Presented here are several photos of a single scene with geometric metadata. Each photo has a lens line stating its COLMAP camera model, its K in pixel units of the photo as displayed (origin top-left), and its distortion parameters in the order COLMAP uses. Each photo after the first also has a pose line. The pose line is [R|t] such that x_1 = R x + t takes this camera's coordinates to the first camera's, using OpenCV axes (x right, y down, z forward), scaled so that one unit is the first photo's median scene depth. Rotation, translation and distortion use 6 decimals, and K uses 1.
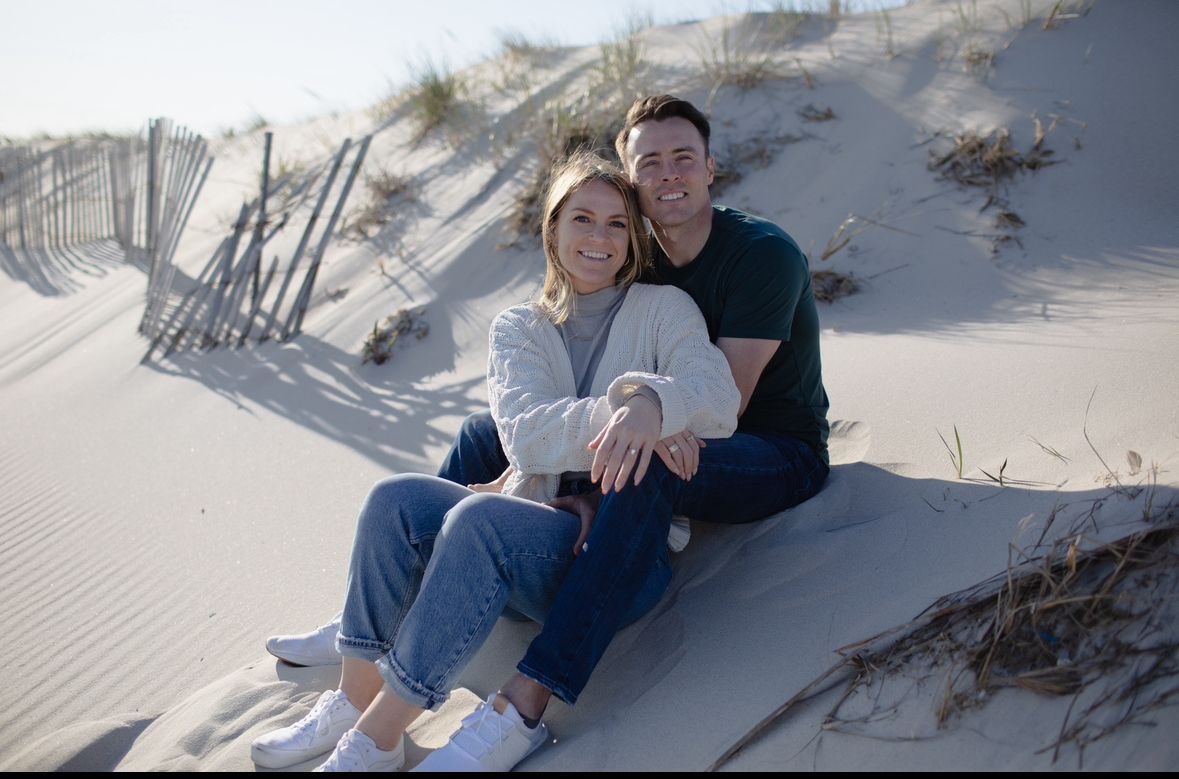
lens RADIAL K [[1133.5, 0, 575.4], [0, 1133.5, 387.2], [0, 0, 1]] dist [-0.070860, 0.006758]
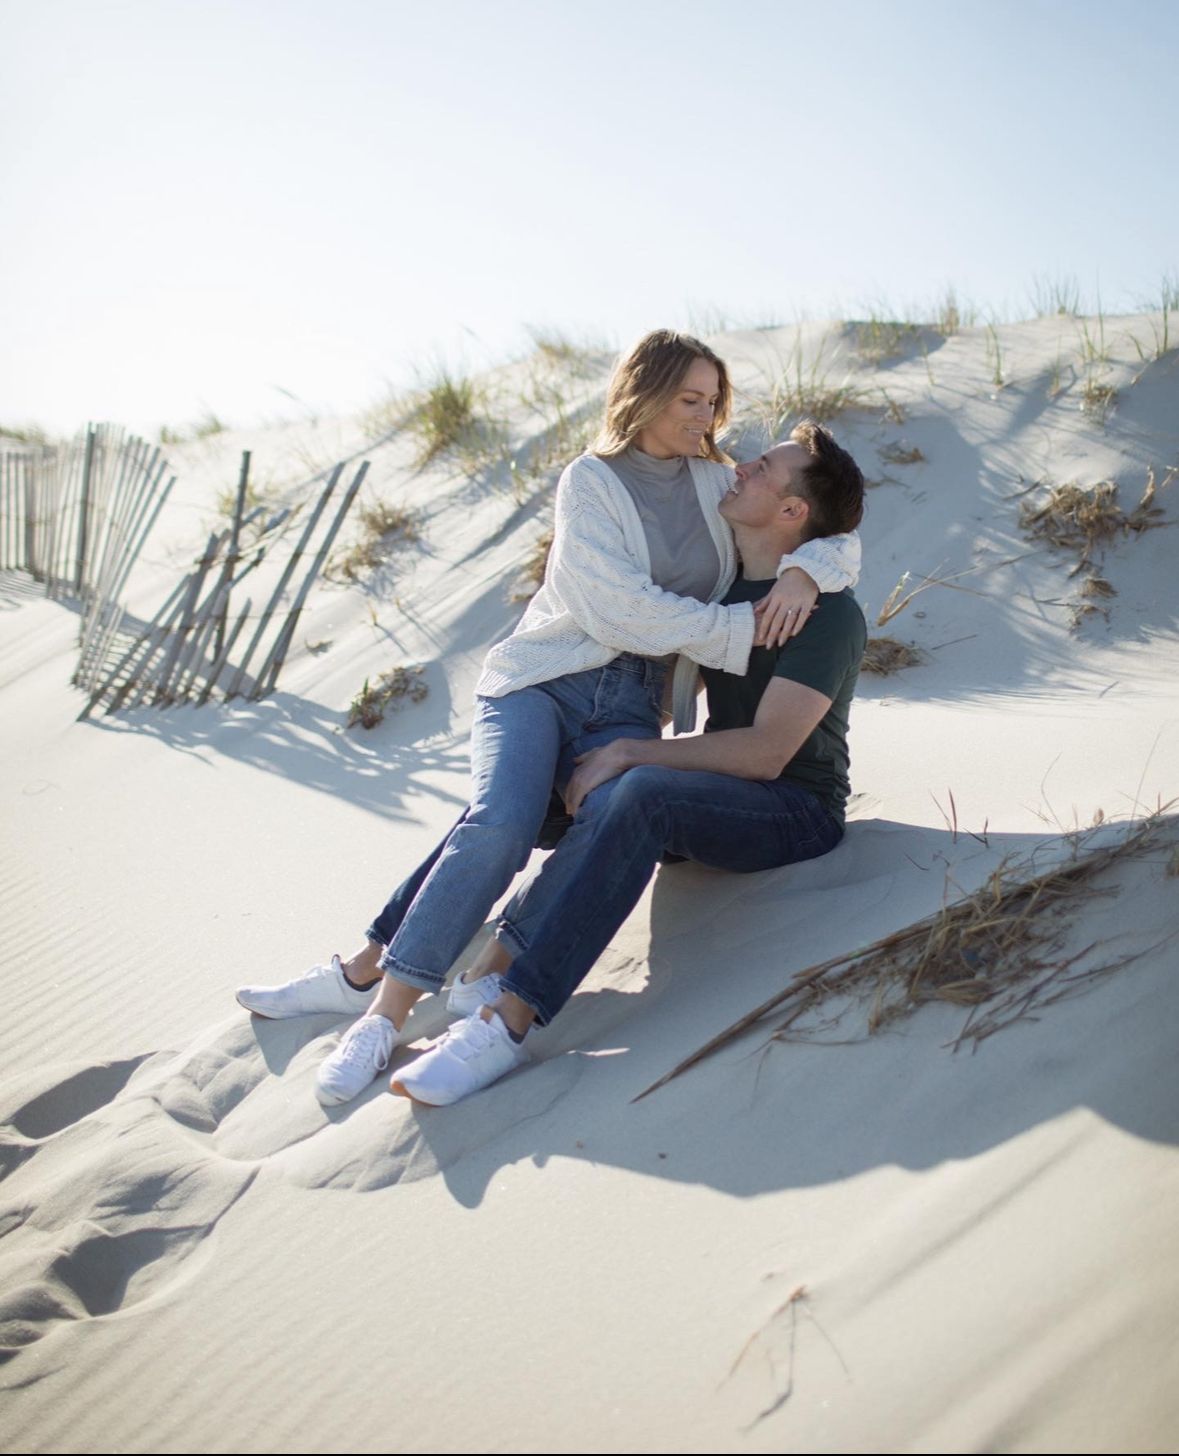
lens RADIAL K [[1692.6, 0, 594.3], [0, 1692.6, 696.9], [0, 0, 1]] dist [-0.060426, -0.028831]
pose [[0.998845, 0.040325, -0.026141, 0.027401], [-0.042050, 0.996716, -0.069209, 0.033517], [0.023265, 0.070228, 0.997260, -0.247517]]
